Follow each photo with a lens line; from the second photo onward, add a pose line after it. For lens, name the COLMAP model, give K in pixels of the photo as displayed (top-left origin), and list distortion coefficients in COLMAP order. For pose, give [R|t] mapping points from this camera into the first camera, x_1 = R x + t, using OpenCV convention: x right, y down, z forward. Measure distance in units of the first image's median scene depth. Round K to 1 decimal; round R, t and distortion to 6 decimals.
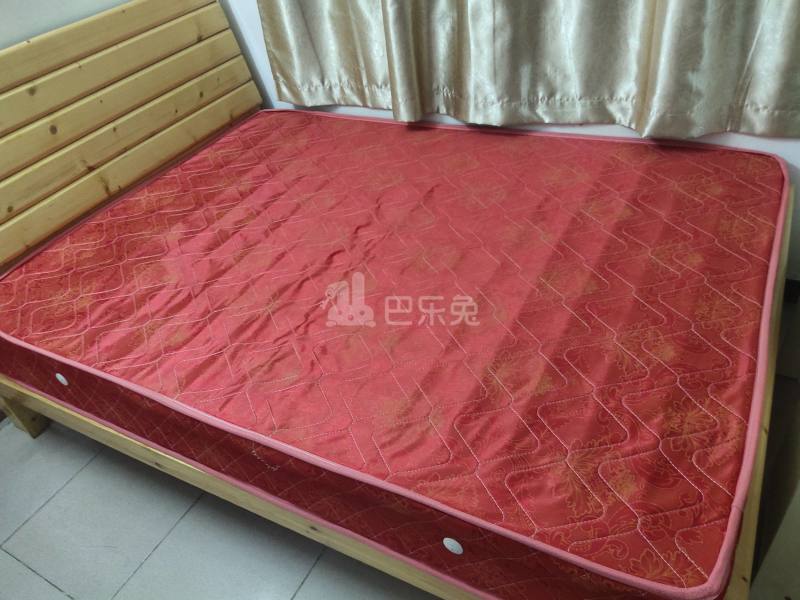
lens RADIAL K [[597.5, 0, 406.5], [0, 597.5, 301.1], [0, 0, 1]] dist [0.069808, -0.114665]
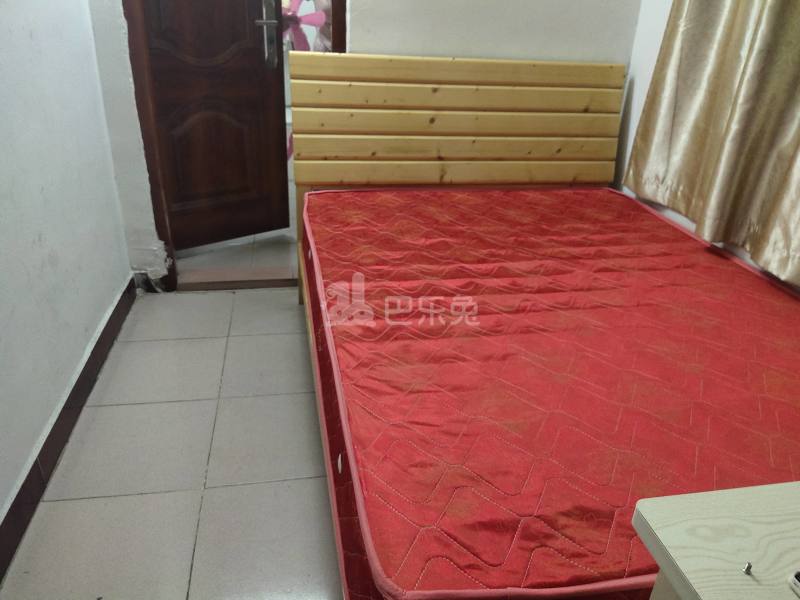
lens RADIAL K [[597.5, 0, 404.9], [0, 597.5, 298.7], [0, 0, 1]] dist [0.069808, -0.114665]
pose [[0.621367, 0.484458, -0.615795, 0.360727], [-0.590208, 0.806318, 0.038797, 0.020951], [0.515322, 0.339340, 0.786951, 0.033058]]
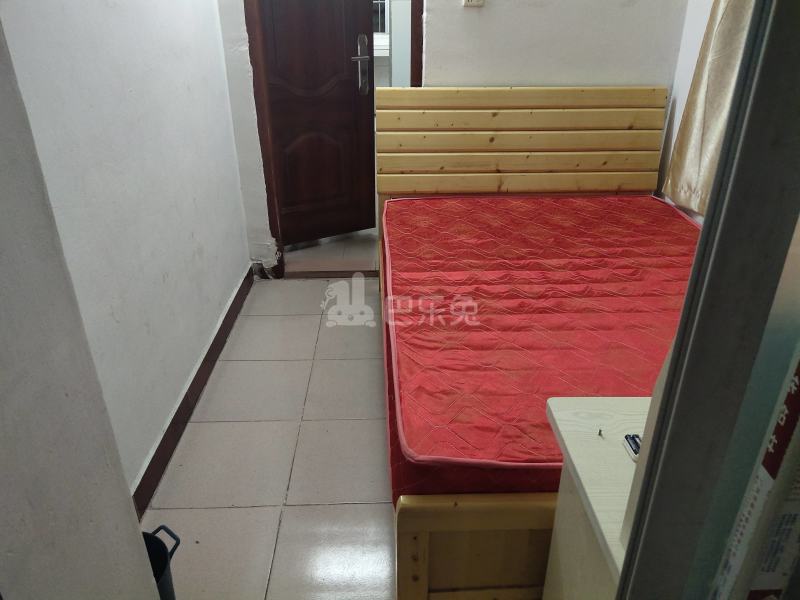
lens RADIAL K [[597.5, 0, 398.7], [0, 597.5, 296.3], [0, 0, 1]] dist [0.069808, -0.114665]
pose [[0.498403, 0.500745, -0.707707, 0.573599], [-0.598636, 0.789245, 0.136848, -0.020363], [0.627080, 0.355453, 0.693126, -0.114976]]
